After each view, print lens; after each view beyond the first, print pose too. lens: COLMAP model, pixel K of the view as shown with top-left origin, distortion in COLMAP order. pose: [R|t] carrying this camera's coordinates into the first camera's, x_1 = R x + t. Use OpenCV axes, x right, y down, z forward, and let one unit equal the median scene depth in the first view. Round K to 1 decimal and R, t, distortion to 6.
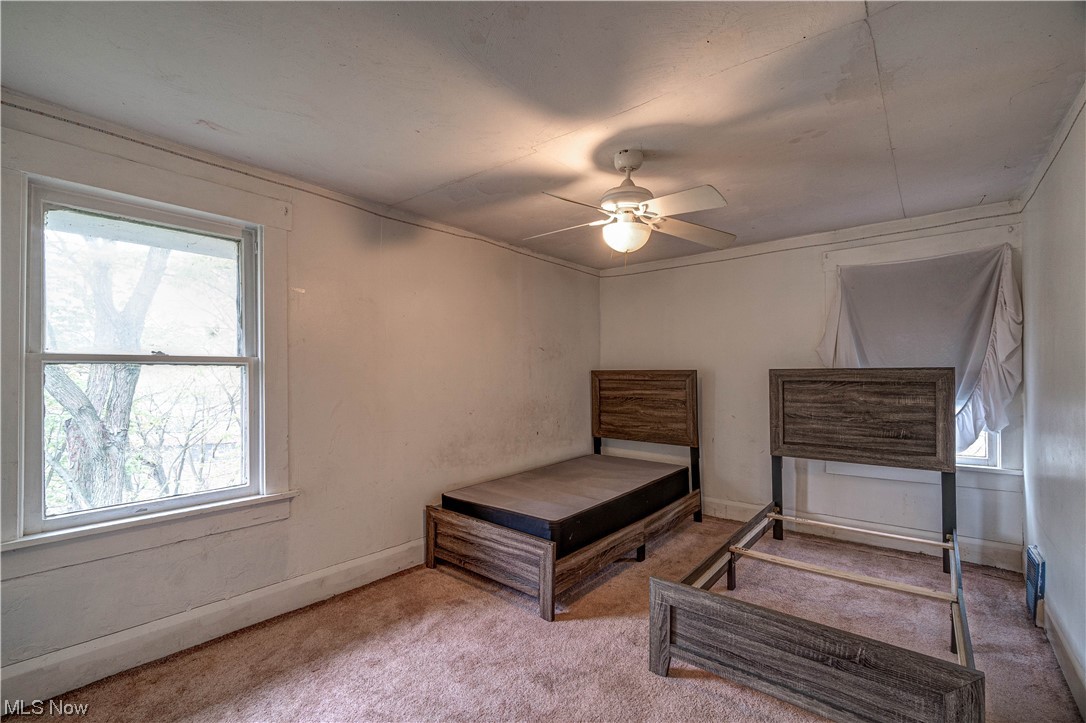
lens RADIAL K [[472.5, 0, 544.1], [0, 472.5, 356.1], [0, 0, 1]] dist [0.002721, 0.000778]
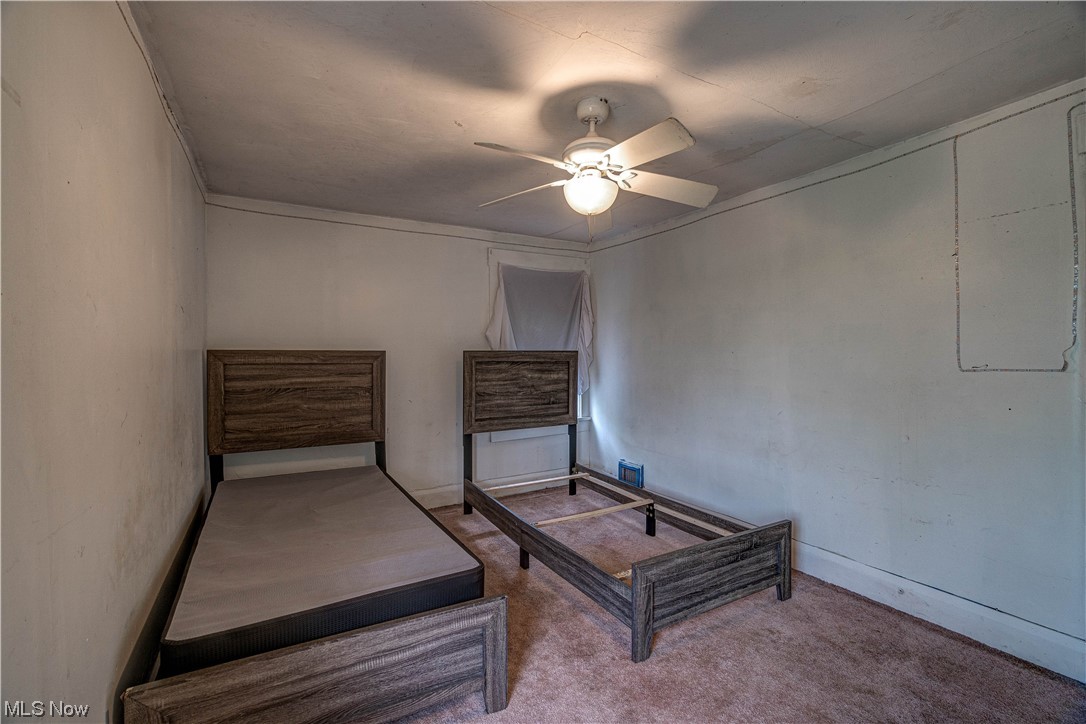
lens RADIAL K [[474.0, 0, 538.8], [0, 474.0, 345.8], [0, 0, 1]] dist [-0.002053, 0.000088]
pose [[0.362103, 0.021560, 0.931889, -0.489352], [-0.032909, 0.999405, -0.010334, 0.026180], [-0.931557, -0.026925, 0.362597, 0.554243]]
